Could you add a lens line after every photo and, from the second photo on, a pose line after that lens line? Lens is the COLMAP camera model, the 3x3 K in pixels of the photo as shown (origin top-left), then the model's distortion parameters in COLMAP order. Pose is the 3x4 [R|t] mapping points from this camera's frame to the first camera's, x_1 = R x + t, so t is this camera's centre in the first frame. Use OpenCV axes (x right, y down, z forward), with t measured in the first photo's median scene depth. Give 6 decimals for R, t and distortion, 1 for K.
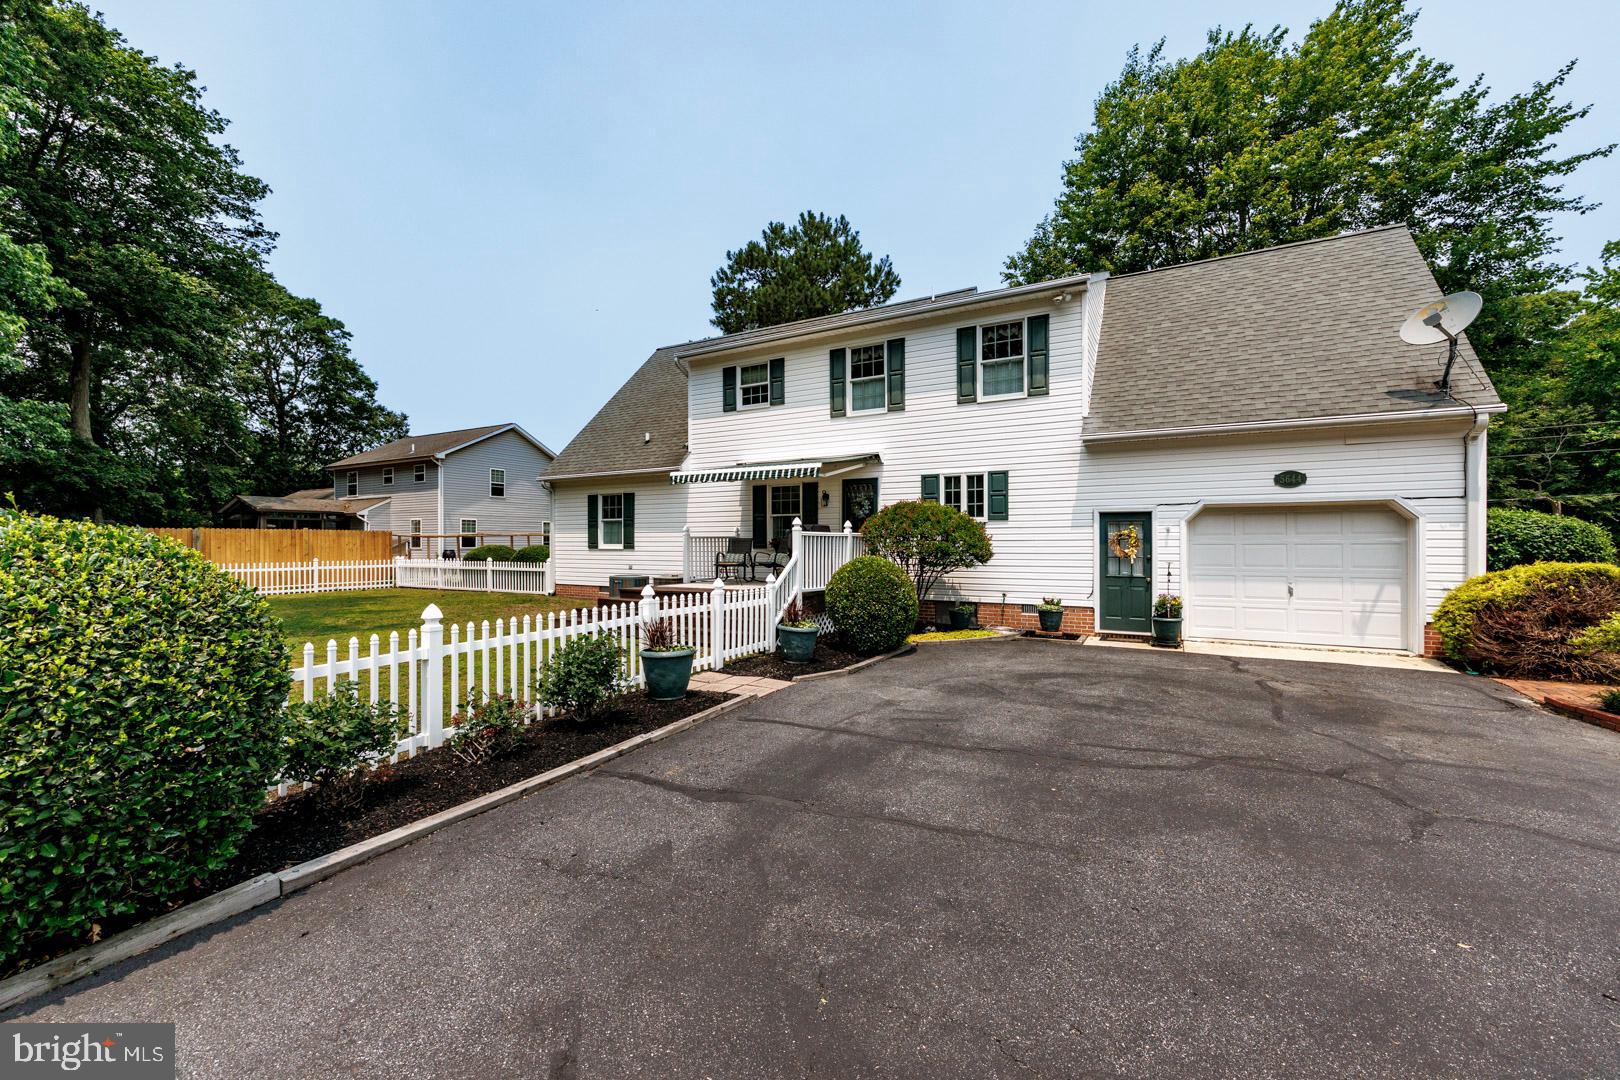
lens RADIAL K [[647.6, 0, 810.8], [0, 647.6, 547.1], [0, 0, 1]] dist [-0.004251, 0.000062]
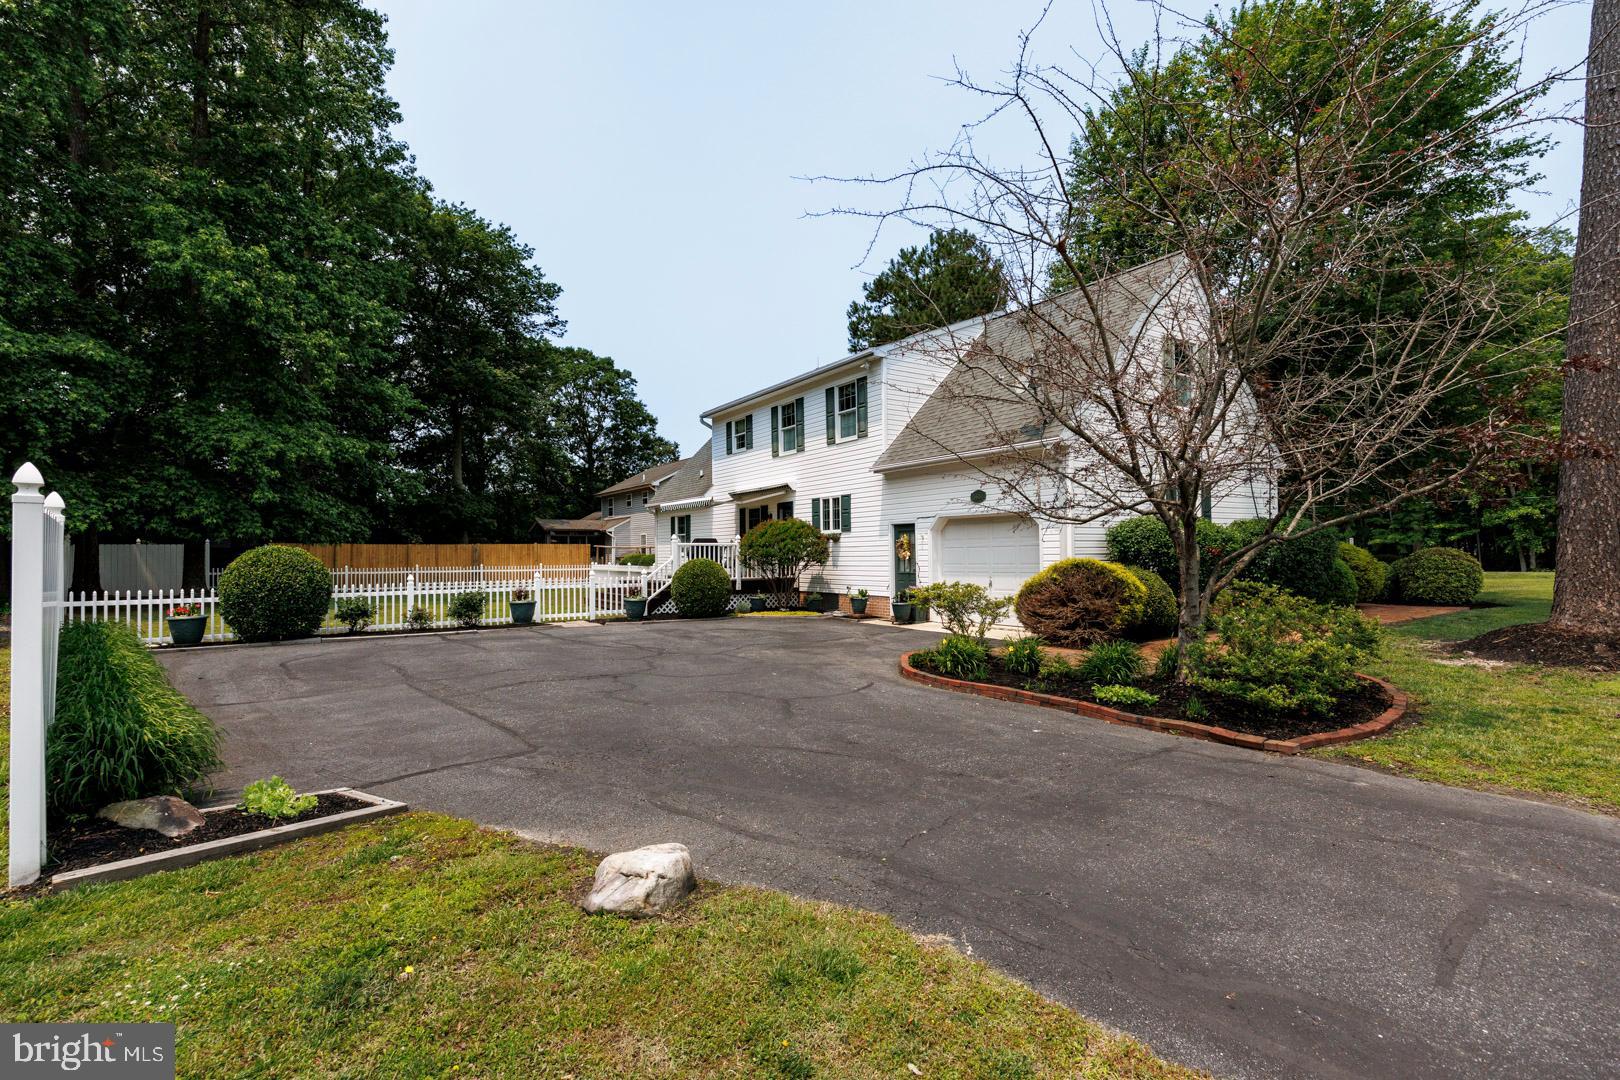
lens RADIAL K [[744.9, 0, 812.1], [0, 744.9, 541.6], [0, 0, 1]] dist [-0.001786, -0.000300]
pose [[0.892351, -0.014991, -0.451093, 0.814977], [0.005913, 0.999751, -0.021527, 0.010542], [0.451303, 0.016542, 0.892218, -0.352289]]
